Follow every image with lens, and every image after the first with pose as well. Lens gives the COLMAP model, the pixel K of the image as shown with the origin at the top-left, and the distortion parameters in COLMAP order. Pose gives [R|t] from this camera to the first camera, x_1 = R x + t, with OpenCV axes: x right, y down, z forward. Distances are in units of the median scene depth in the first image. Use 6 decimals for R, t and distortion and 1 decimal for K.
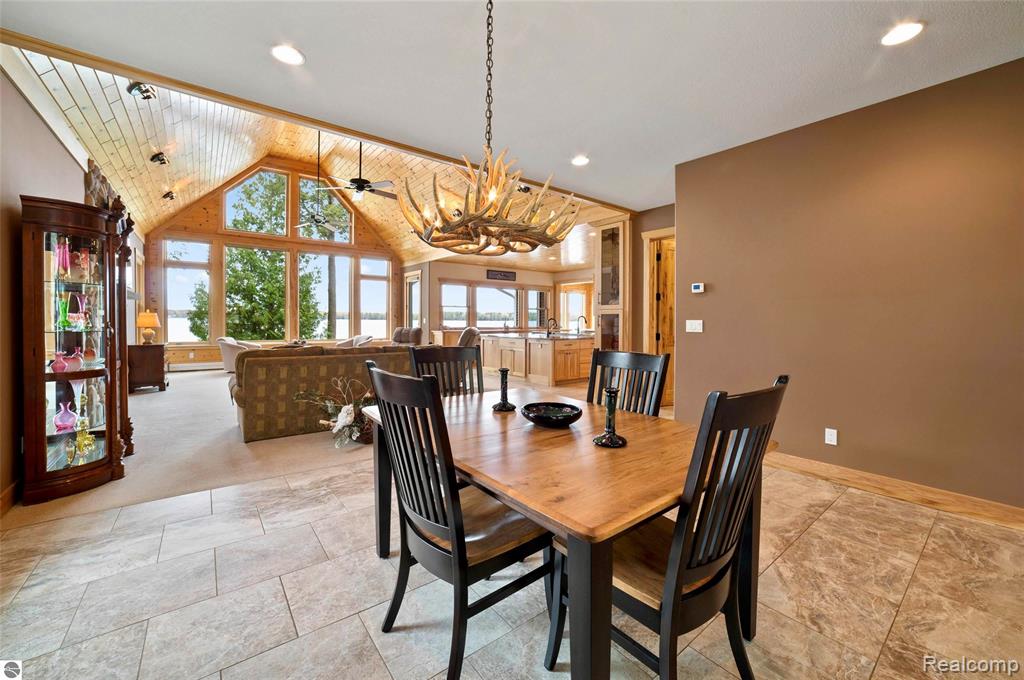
lens RADIAL K [[411.4, 0, 510.5], [0, 411.4, 322.7], [0, 0, 1]] dist [-0.034341, 0.013384]
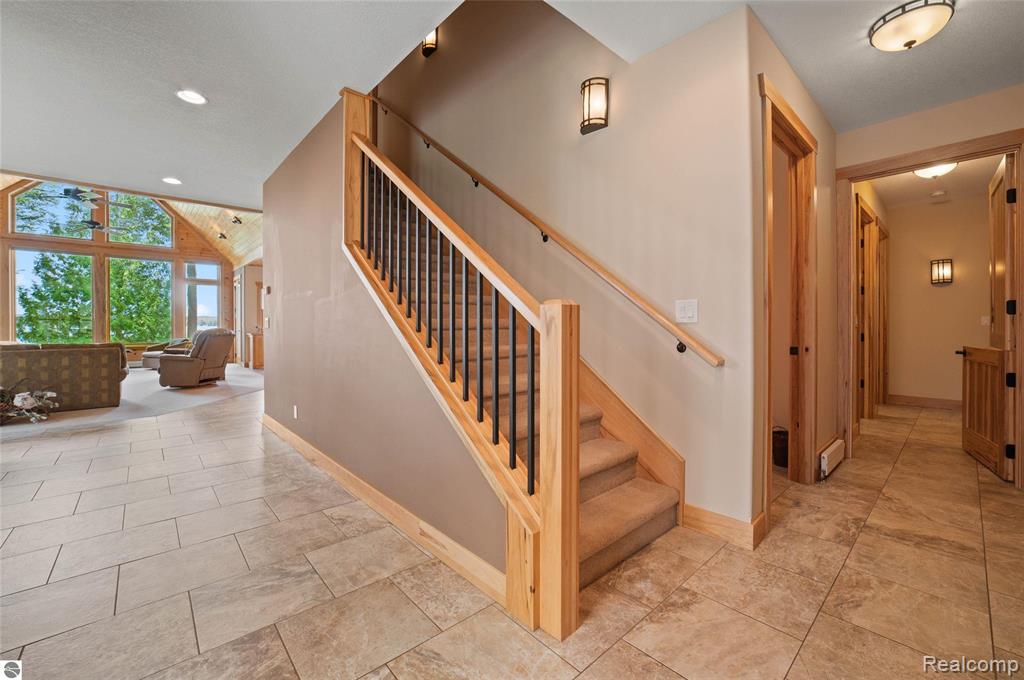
lens RADIAL K [[411.4, 0, 510.5], [0, 411.4, 322.7], [0, 0, 1]] dist [-0.034341, 0.013384]
pose [[0.996244, -0.010628, 0.085933, 0.333949], [0.011599, 0.999874, -0.010803, 0.010511], [-0.085807, 0.011759, 0.996242, -0.059071]]
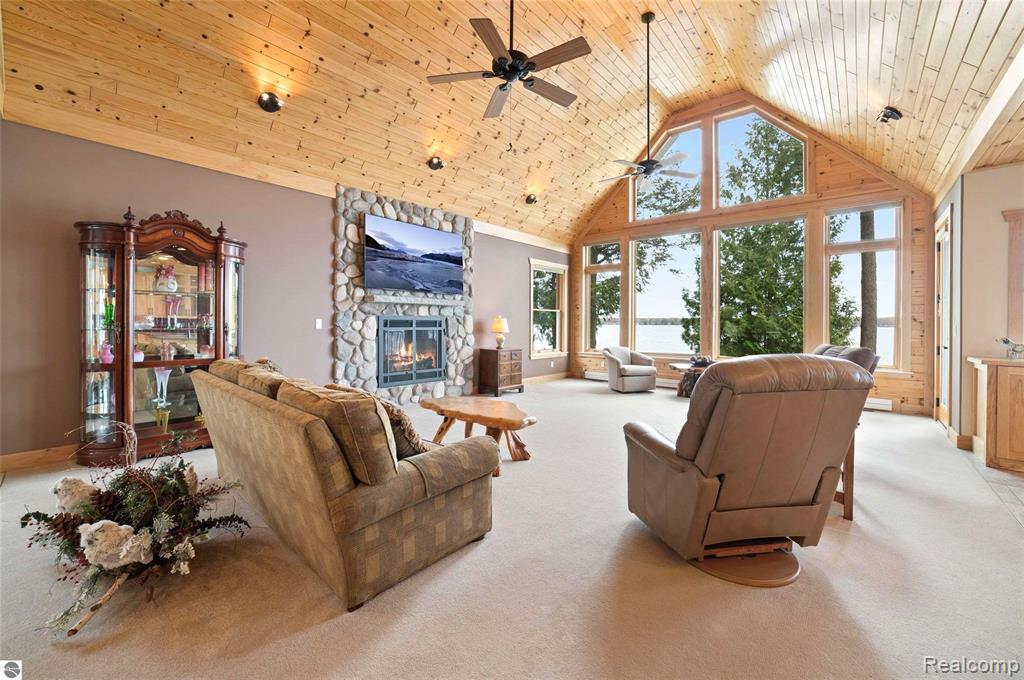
lens RADIAL K [[407.9, 0, 509.1], [0, 407.9, 326.0], [0, 0, 1]] dist [-0.039455, 0.013718]
pose [[0.194399, -0.000233, -0.980922, 0.072928], [-0.014304, 0.999893, -0.003072, -0.001767], [0.980818, 0.014628, 0.194375, 0.459679]]
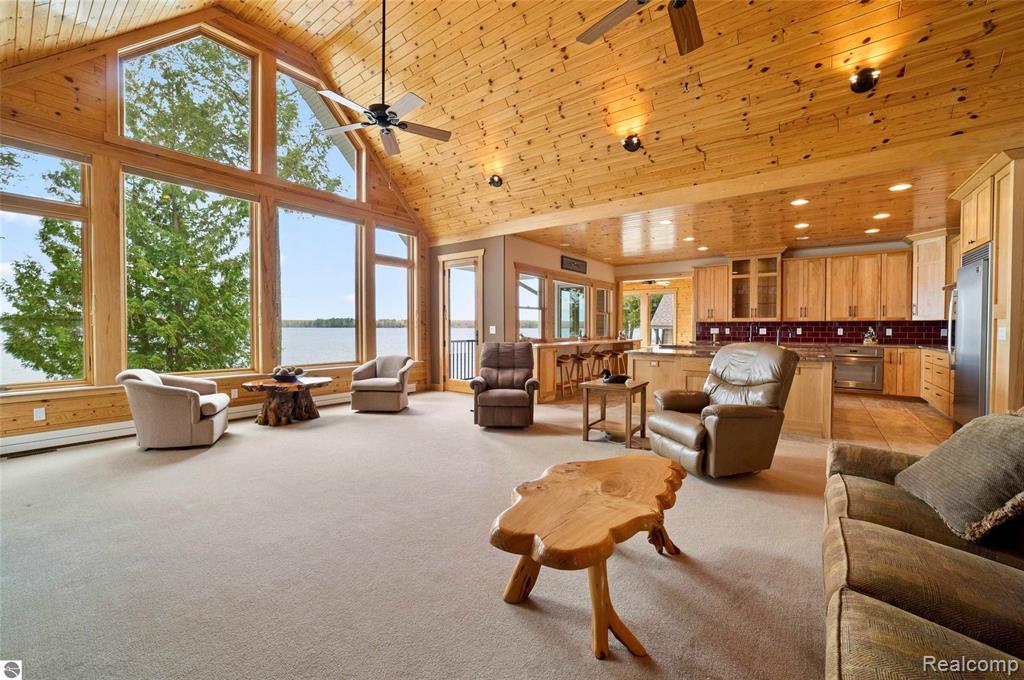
lens RADIAL K [[407.5, 0, 511.7], [0, 407.5, 335.3], [0, 0, 1]] dist [-0.040051, 0.014438]
pose [[0.964936, -0.010892, 0.262258, -0.312385], [0.007055, 0.999854, 0.015569, -0.005348], [-0.262389, -0.013173, 0.964872, 0.348483]]
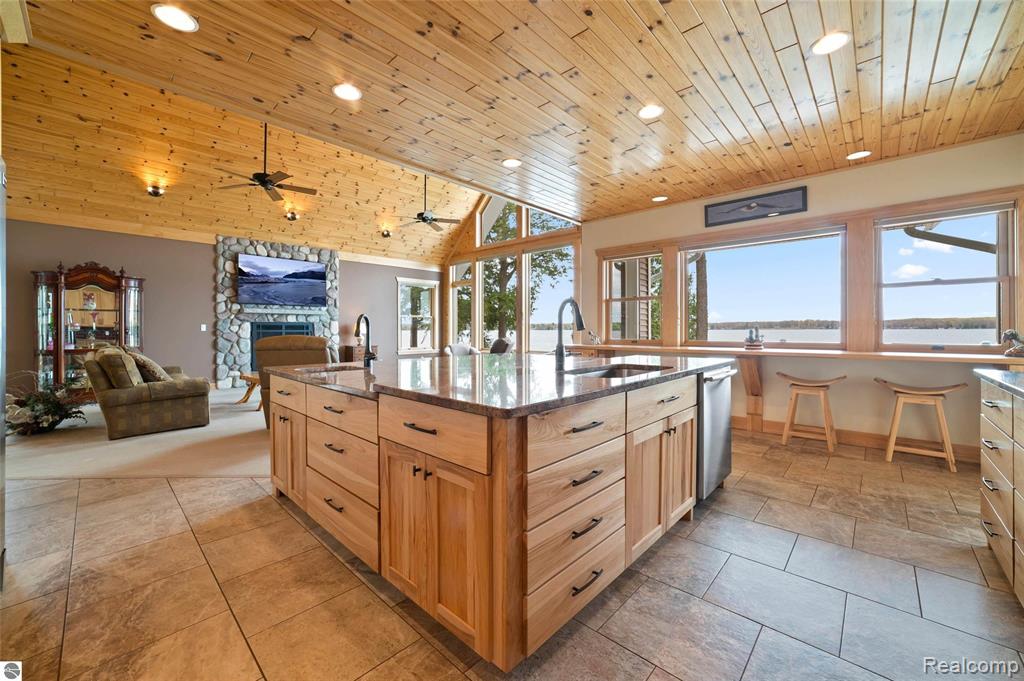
lens RADIAL K [[411.8, 0, 505.0], [0, 411.8, 328.9], [0, 0, 1]] dist [-0.018321, 0.010892]
pose [[0.144960, -0.009553, -0.989391, 0.323962], [-0.005369, 0.999931, -0.010441, 0.003428], [0.989423, 0.006826, 0.144899, 0.717999]]
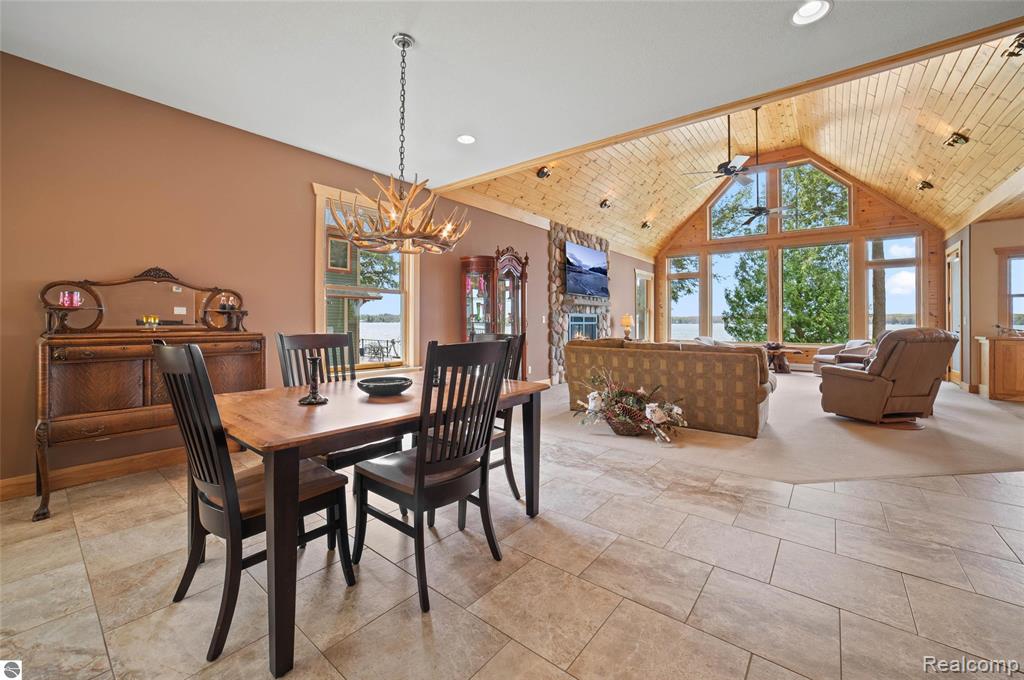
lens RADIAL K [[411.4, 0, 510.5], [0, 411.4, 322.7], [0, 0, 1]] dist [-0.034341, 0.013384]
pose [[0.242077, -0.007708, -0.970226, 0.198401], [-0.007460, 0.999924, -0.009805, 0.008715], [0.970228, 0.009611, 0.242001, 0.160993]]
